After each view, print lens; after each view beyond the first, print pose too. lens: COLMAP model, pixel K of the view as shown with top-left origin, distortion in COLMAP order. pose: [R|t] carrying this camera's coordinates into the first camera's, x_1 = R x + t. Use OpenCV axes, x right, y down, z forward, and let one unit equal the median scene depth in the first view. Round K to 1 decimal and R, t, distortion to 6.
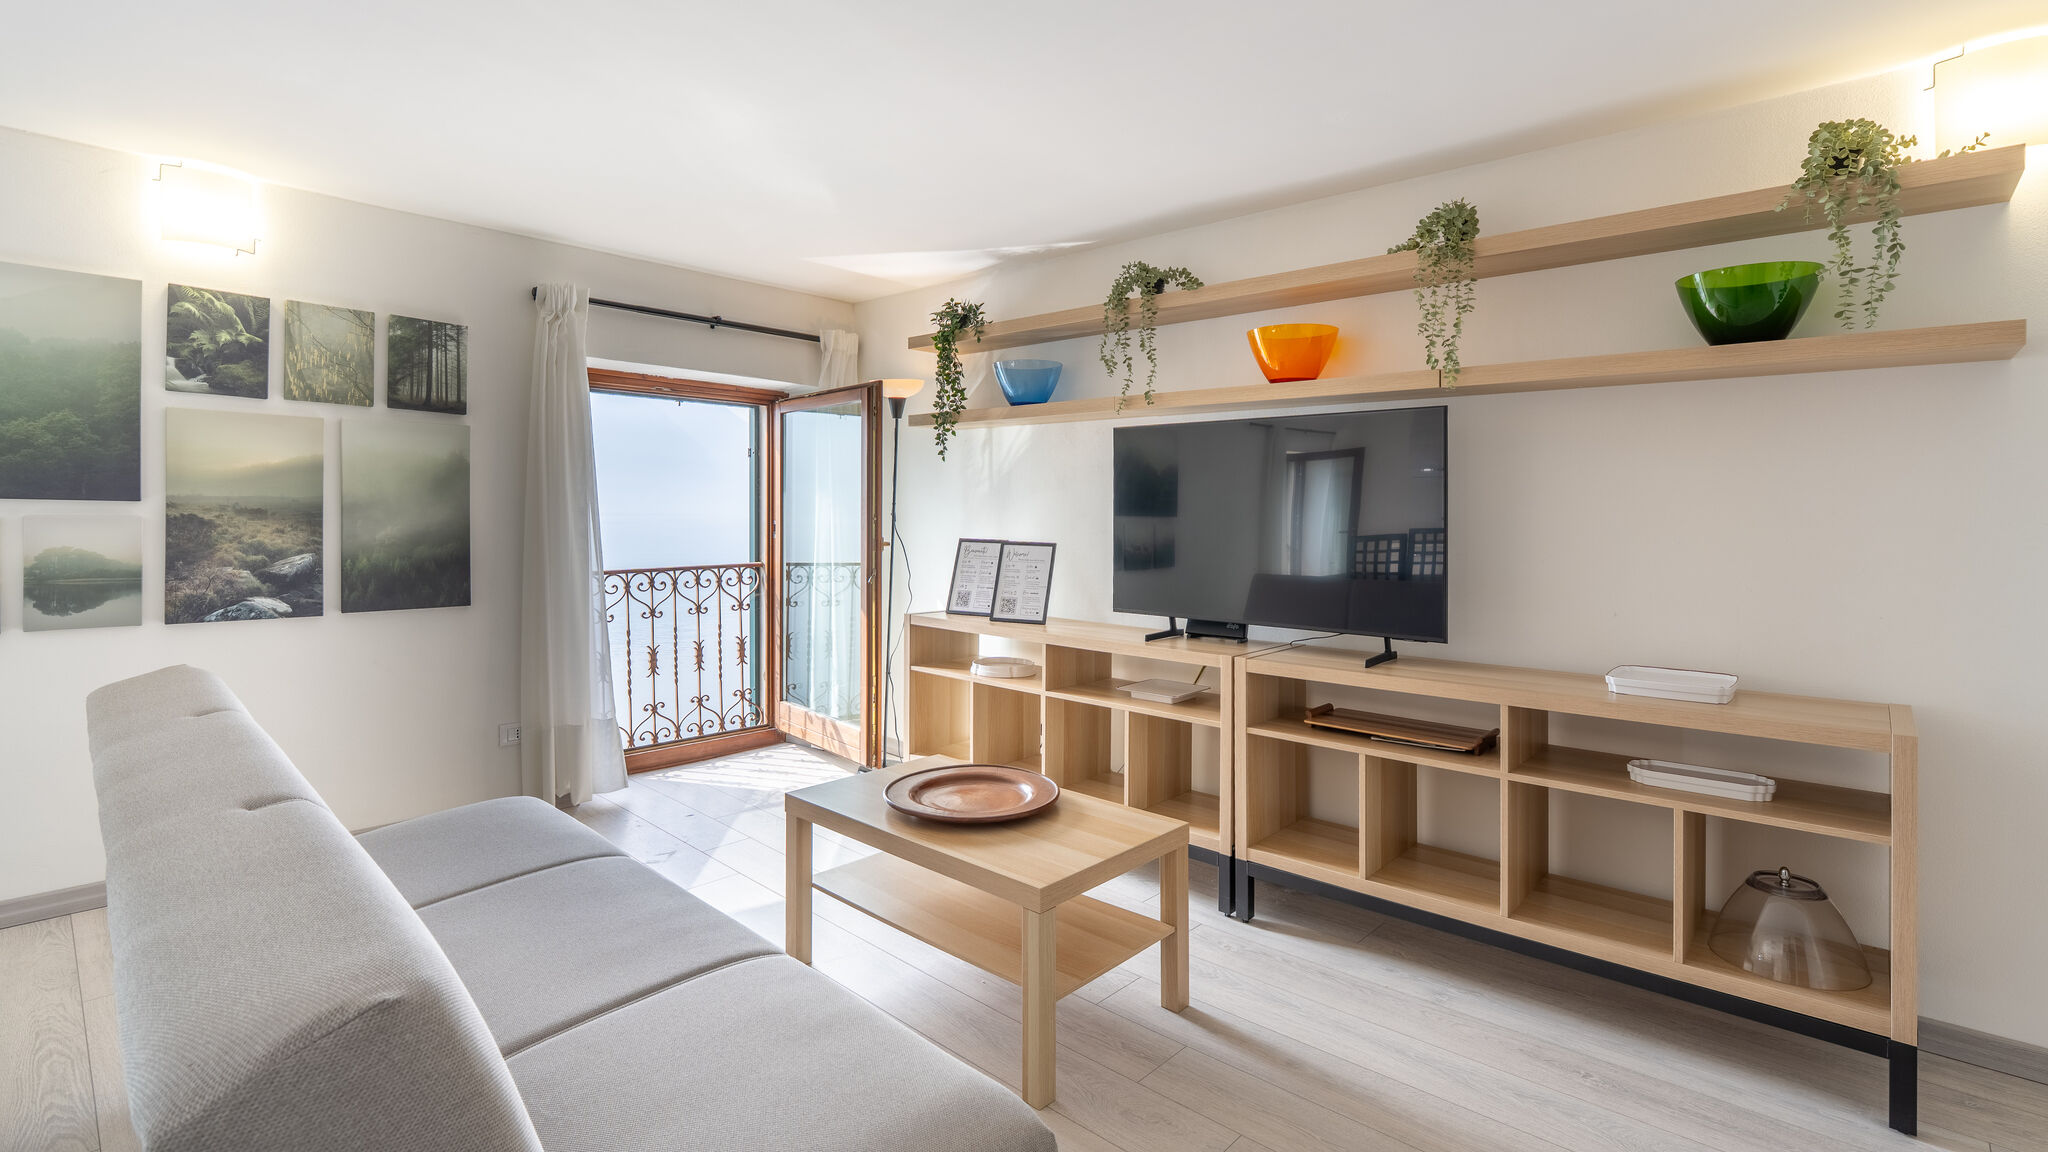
lens RADIAL K [[934.1, 0, 1032.7], [0, 934.1, 554.7], [0, 0, 1]] dist [-0.017048, 0.000363]
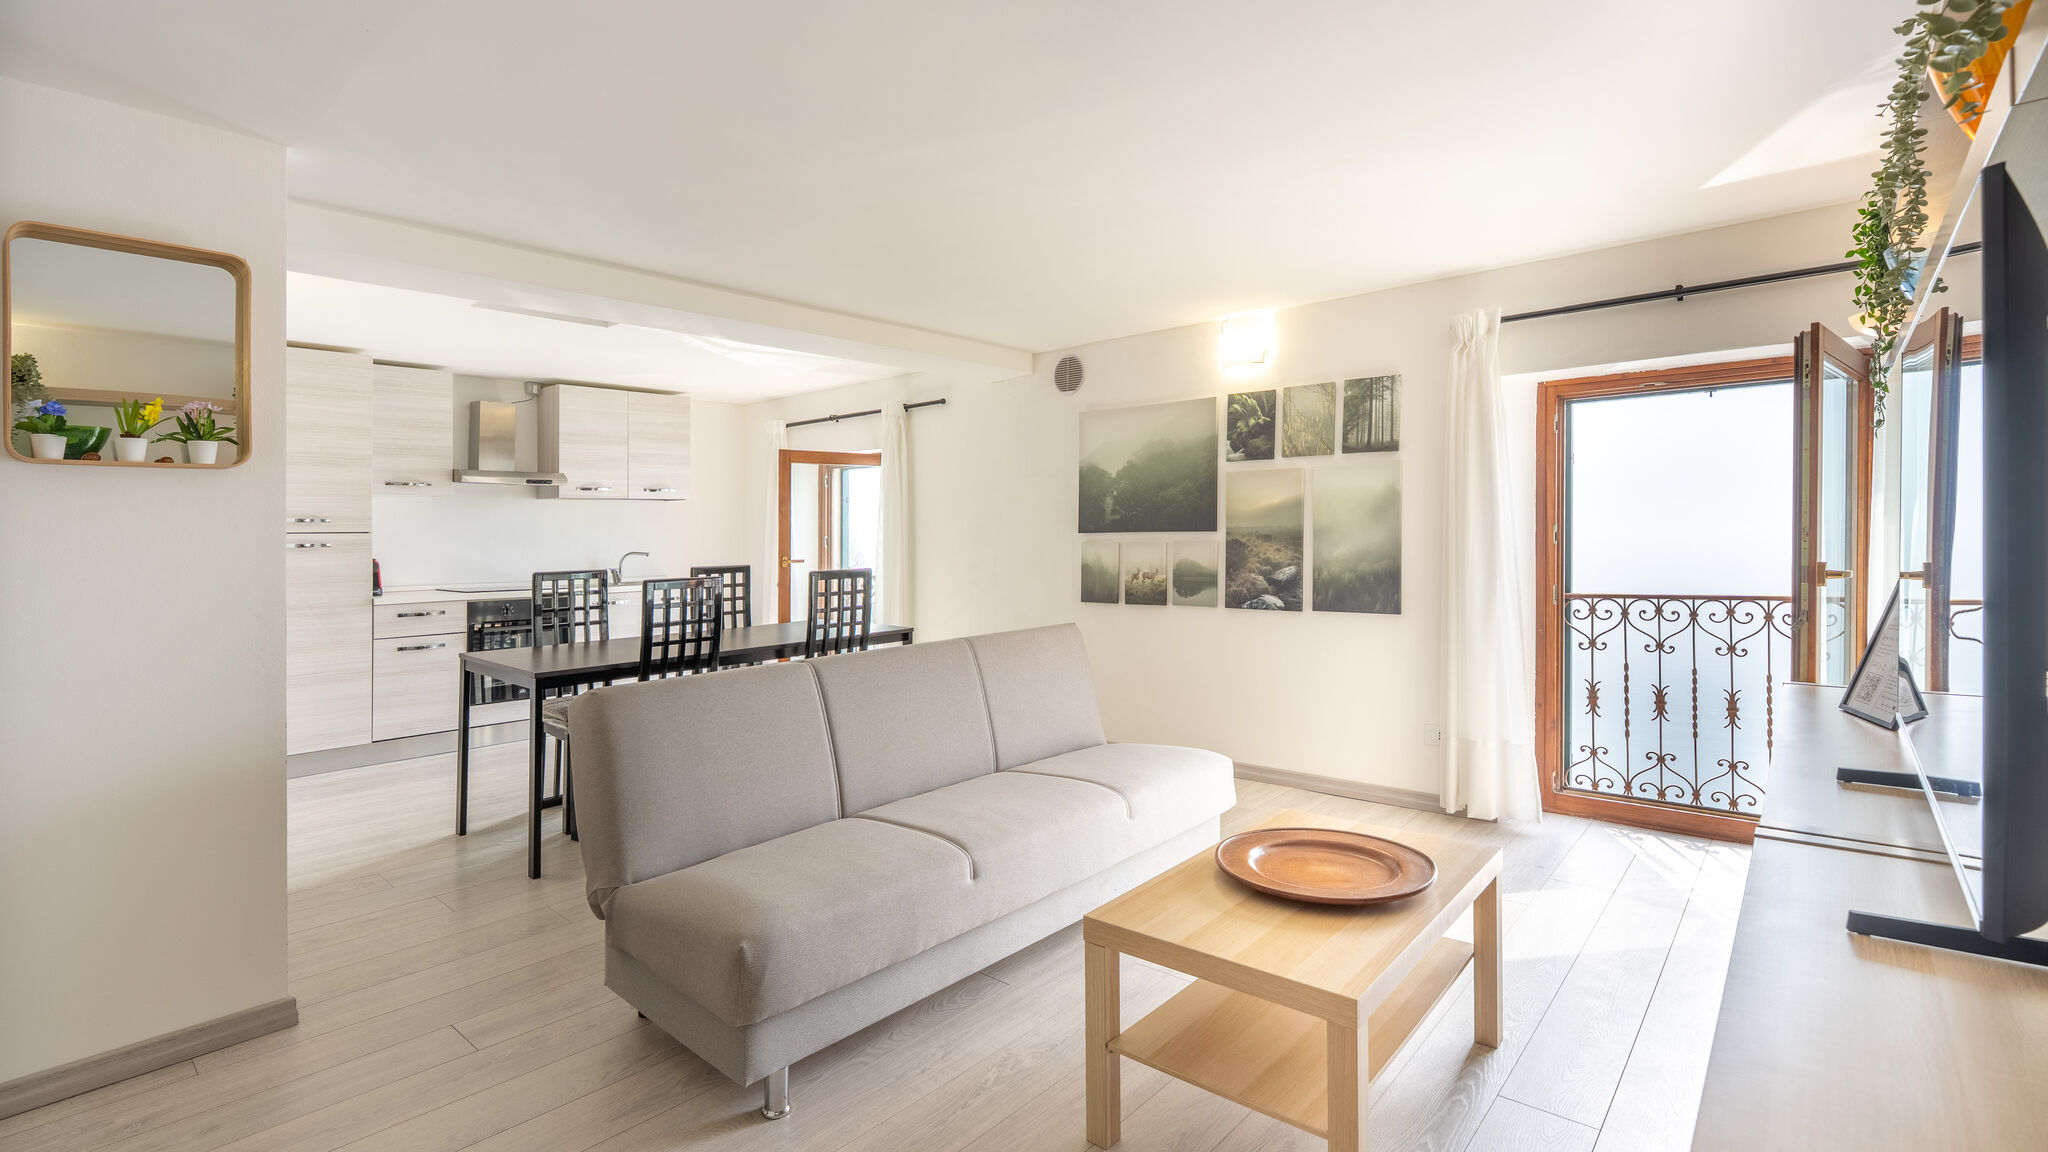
lens RADIAL K [[913.6, 0, 1024.1], [0, 913.6, 566.3], [0, 0, 1]] dist [-0.001822, 0.000039]
pose [[0.023742, 0.026626, -0.999363, 0.582801], [-0.023963, 0.999373, 0.026057, -0.026962], [0.999431, 0.023329, 0.024366, 0.556157]]
